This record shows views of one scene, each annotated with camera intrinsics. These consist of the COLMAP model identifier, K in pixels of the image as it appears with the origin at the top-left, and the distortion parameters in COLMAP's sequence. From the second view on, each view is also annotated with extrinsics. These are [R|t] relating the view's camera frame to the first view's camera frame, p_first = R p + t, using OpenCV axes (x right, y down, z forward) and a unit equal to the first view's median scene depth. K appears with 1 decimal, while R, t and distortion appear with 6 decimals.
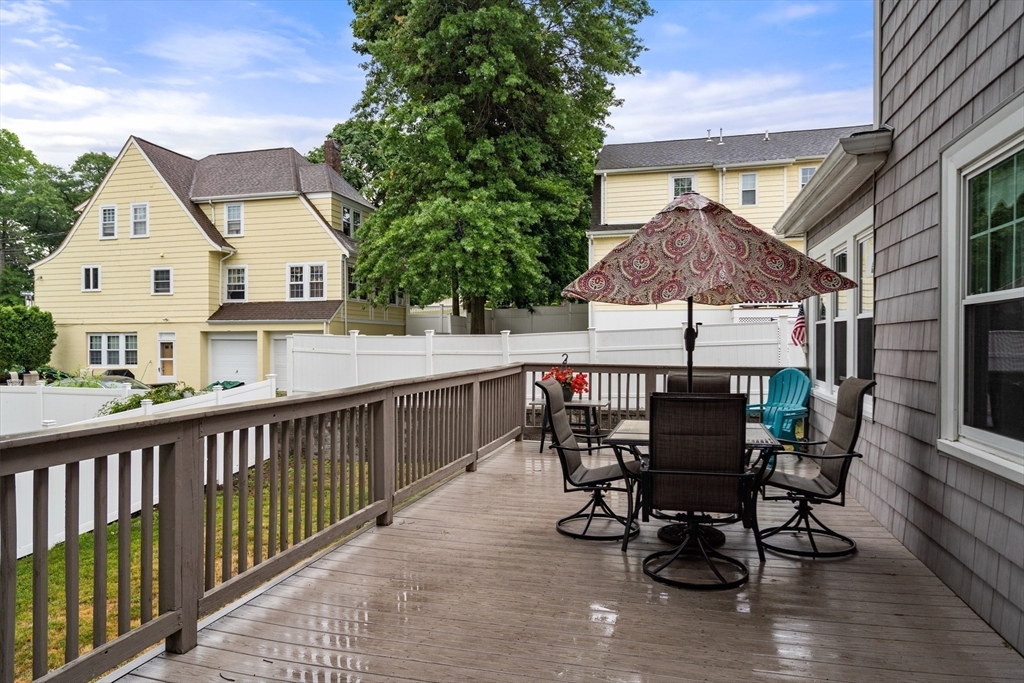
lens RADIAL K [[649.2, 0, 509.5], [0, 649.2, 344.9], [0, 0, 1]] dist [-0.002975, -0.000540]
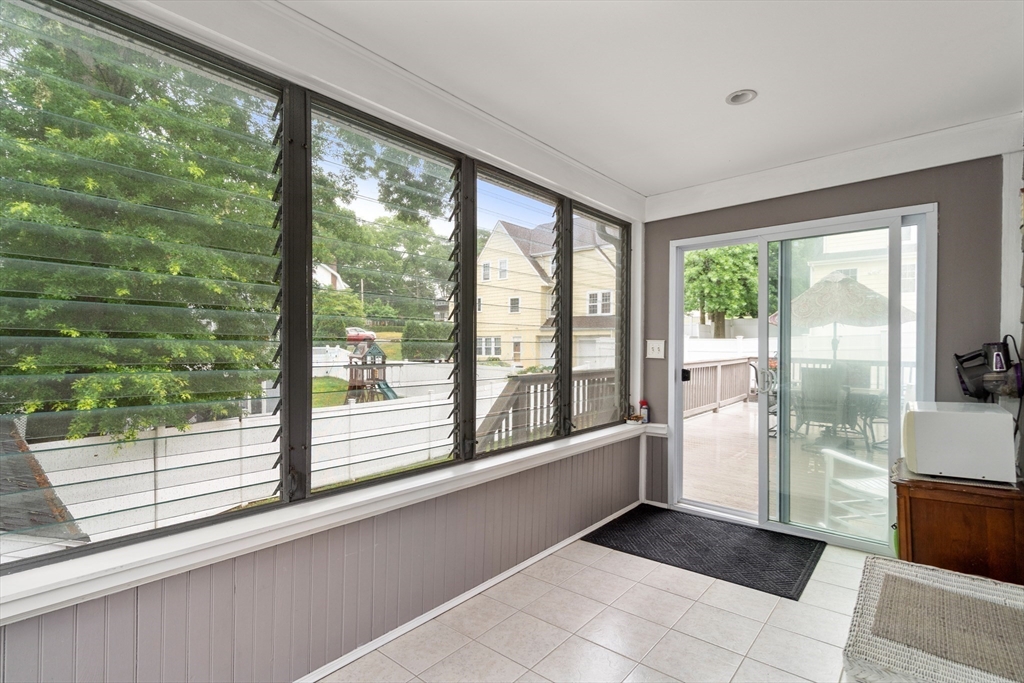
lens RADIAL K [[488.6, 0, 510.6], [0, 488.6, 347.6], [0, 0, 1]] dist [-0.003986, 0.000002]
pose [[0.899099, 0.009181, -0.437649, 0.007674], [-0.005851, 0.999943, 0.008957, -0.001422], [0.437706, -0.005493, 0.899101, -0.172183]]
